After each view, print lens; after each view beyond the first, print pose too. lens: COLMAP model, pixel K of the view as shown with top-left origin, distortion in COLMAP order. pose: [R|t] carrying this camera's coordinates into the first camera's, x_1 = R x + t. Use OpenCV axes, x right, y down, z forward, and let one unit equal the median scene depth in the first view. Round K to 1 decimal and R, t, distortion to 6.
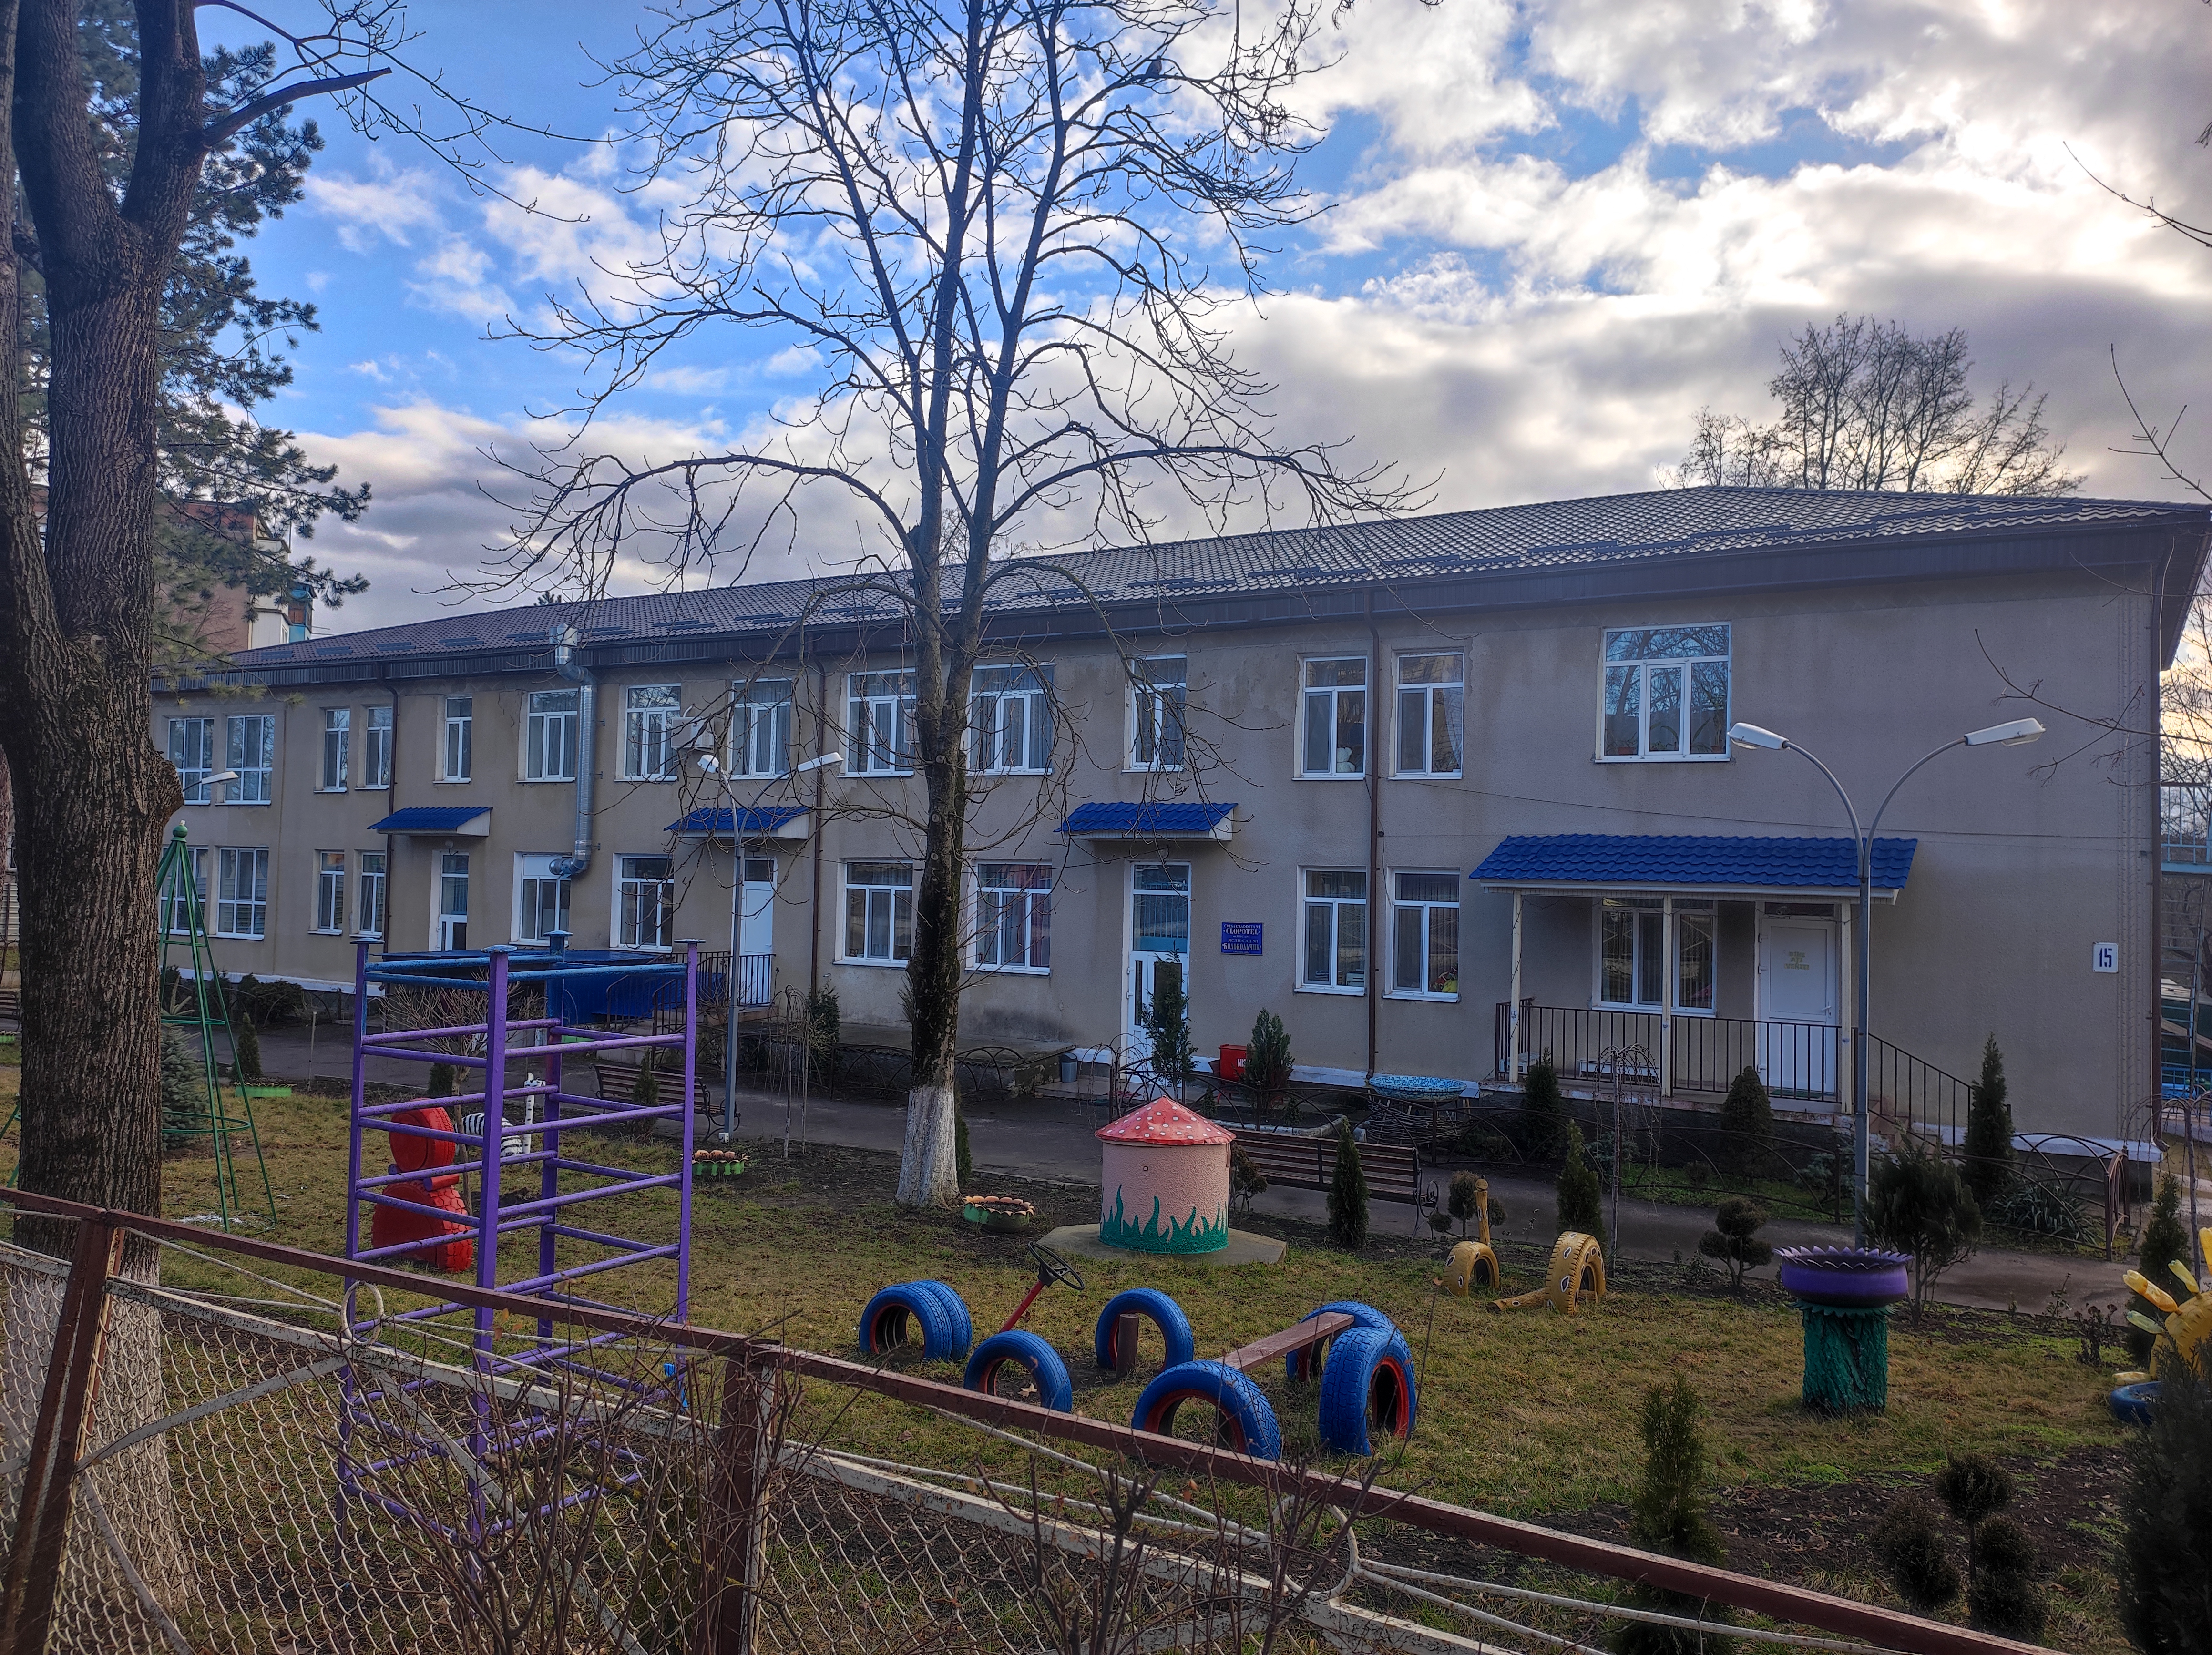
lens RADIAL K [[1623.6, 0, 1111.4], [0, 1623.6, 825.9], [0, 0, 1]] dist [0.049297, -0.001667]
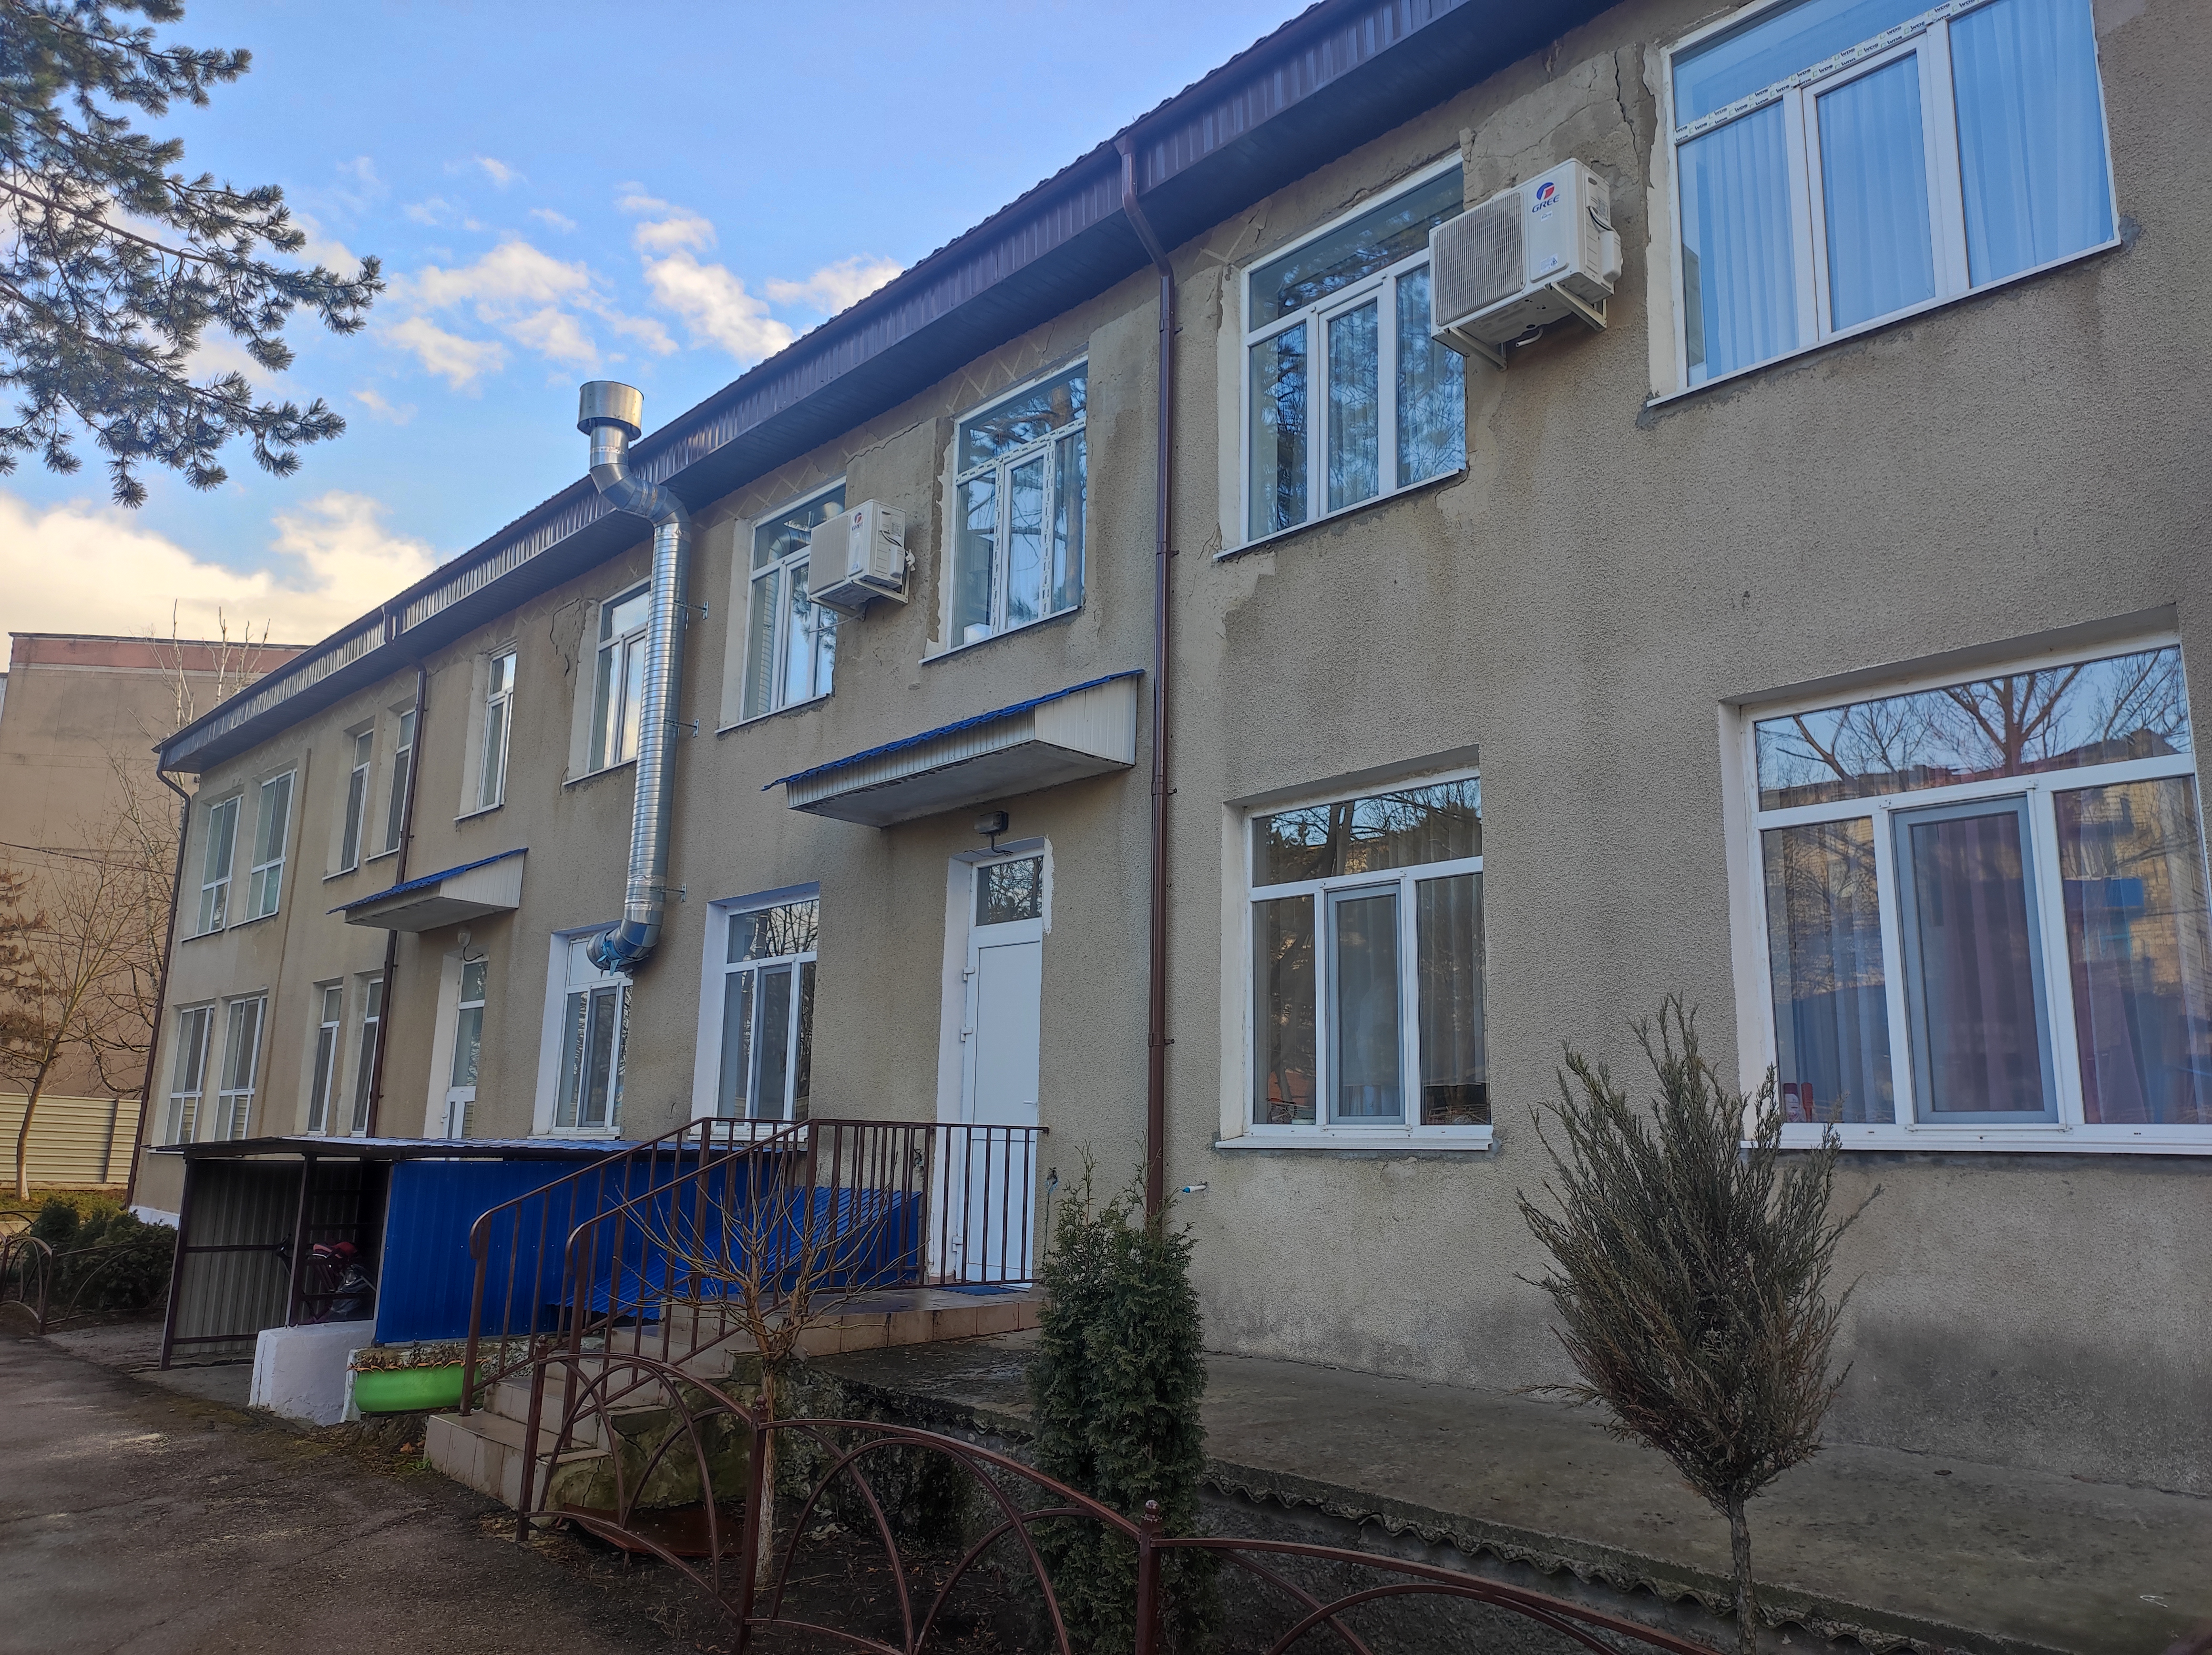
lens RADIAL K [[1623.6, 0, 1109.7], [0, 1623.6, 821.7], [0, 0, 1]] dist [0.049297, -0.001667]
pose [[0.957643, -0.058558, -0.281943, -0.099490], [0.005573, 0.982691, -0.185170, 0.078358], [0.287906, 0.175755, 0.941393, 0.686515]]
